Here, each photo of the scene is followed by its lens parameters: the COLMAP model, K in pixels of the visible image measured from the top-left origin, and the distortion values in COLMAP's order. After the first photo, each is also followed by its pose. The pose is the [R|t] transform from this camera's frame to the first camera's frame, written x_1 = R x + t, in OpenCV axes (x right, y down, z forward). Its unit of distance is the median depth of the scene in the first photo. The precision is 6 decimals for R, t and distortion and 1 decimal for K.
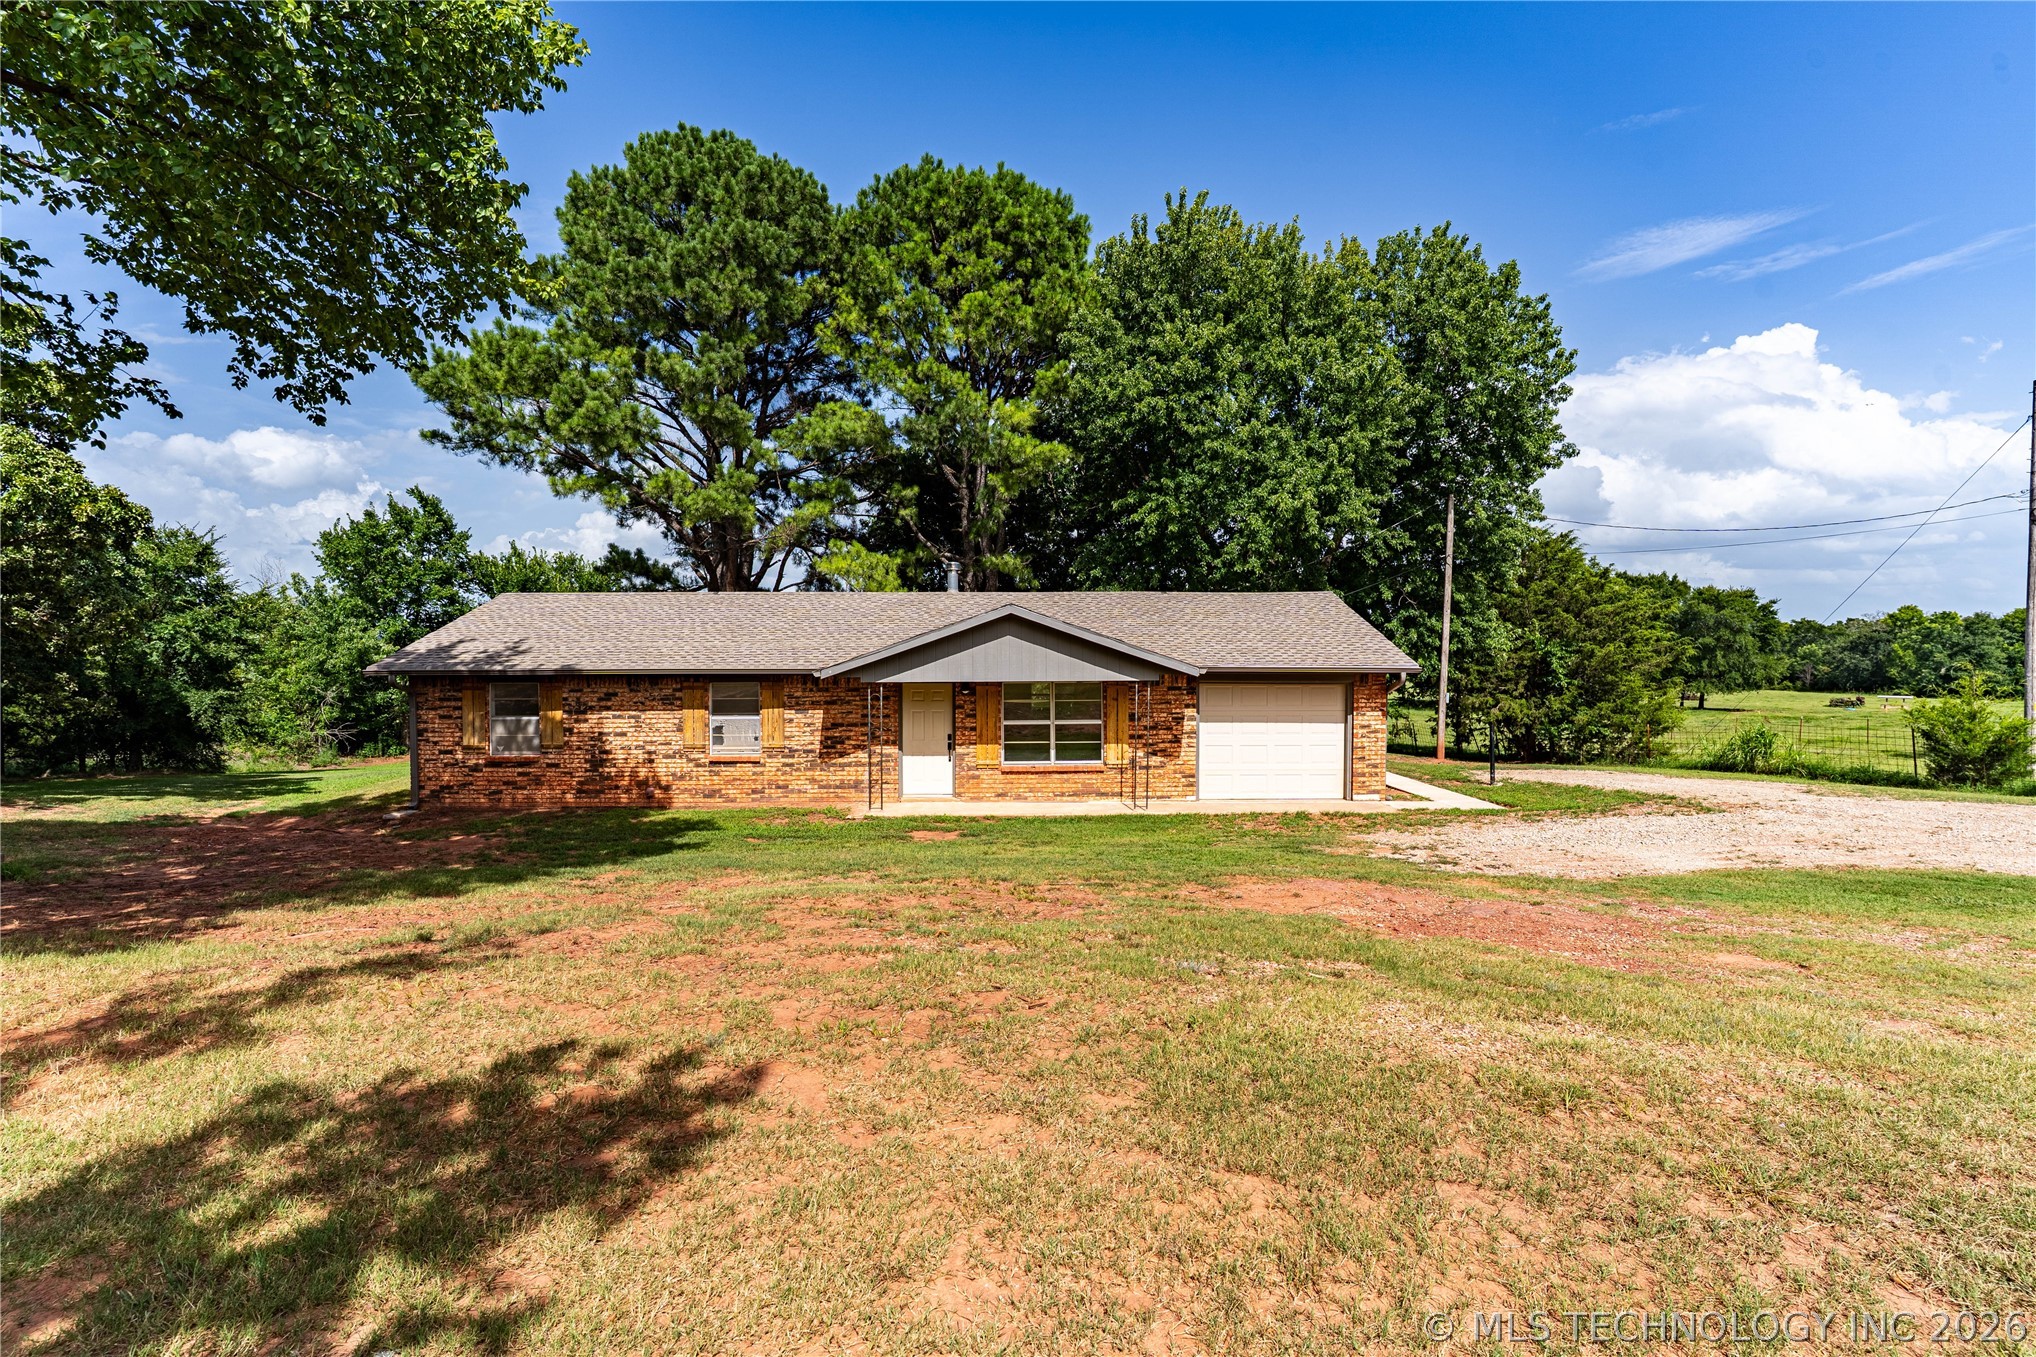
lens RADIAL K [[979.6, 0, 1017.3], [0, 979.6, 671.4], [0, 0, 1]] dist [-0.002871, 0.000614]
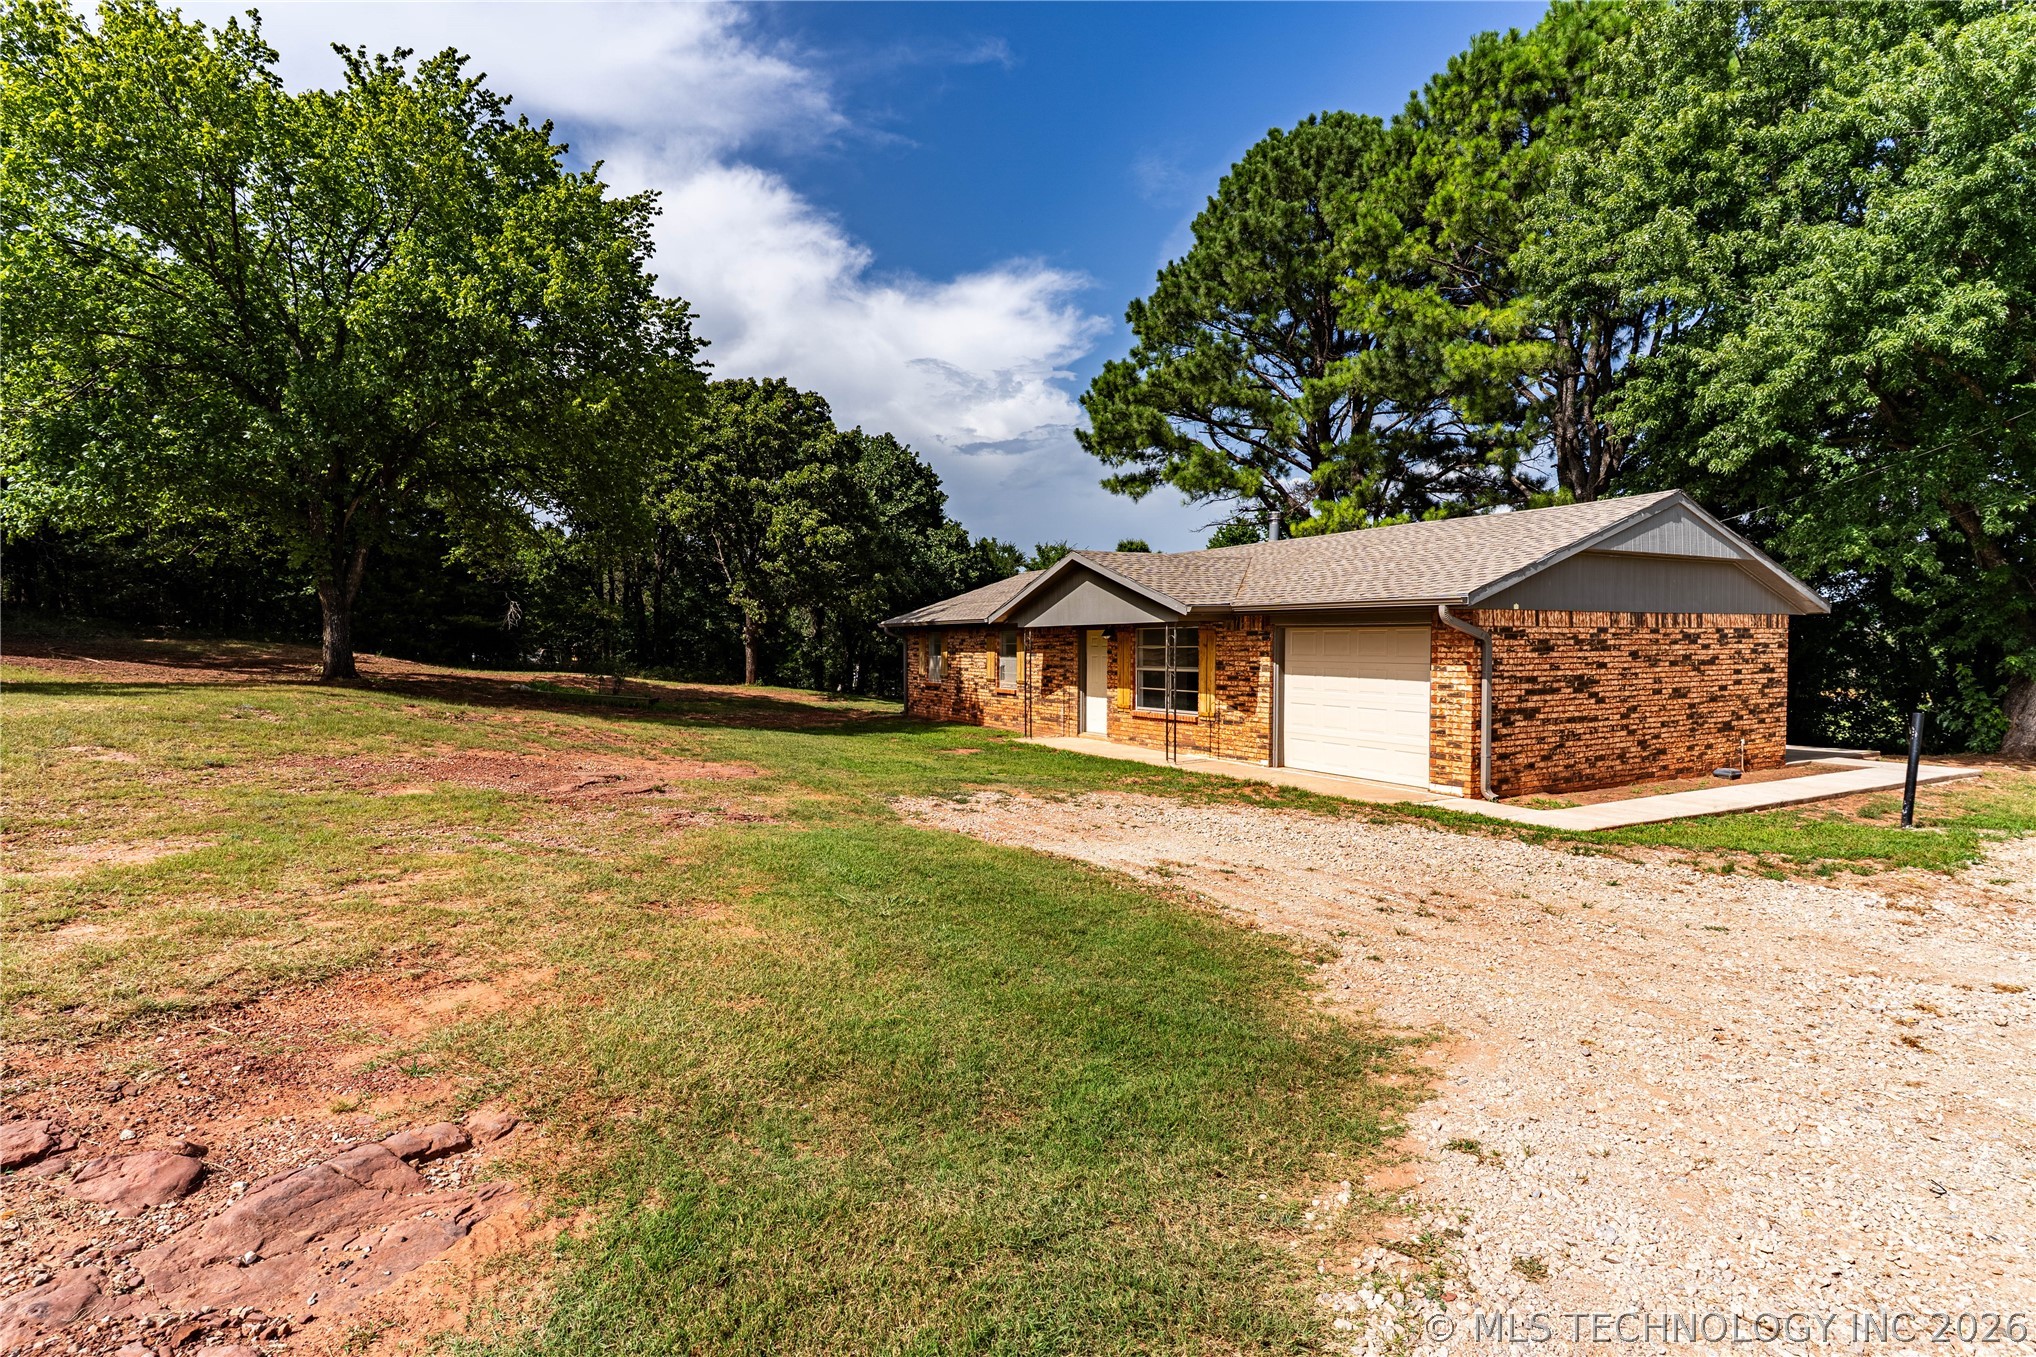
lens RADIAL K [[979.6, 0, 1017.6], [0, 979.6, 674.3], [0, 0, 1]] dist [-0.002871, 0.000614]
pose [[0.486814, 0.030445, -0.872975, 0.815169], [-0.013875, 0.999536, 0.027121, 0.033097], [0.873396, -0.001091, 0.487010, 0.398064]]
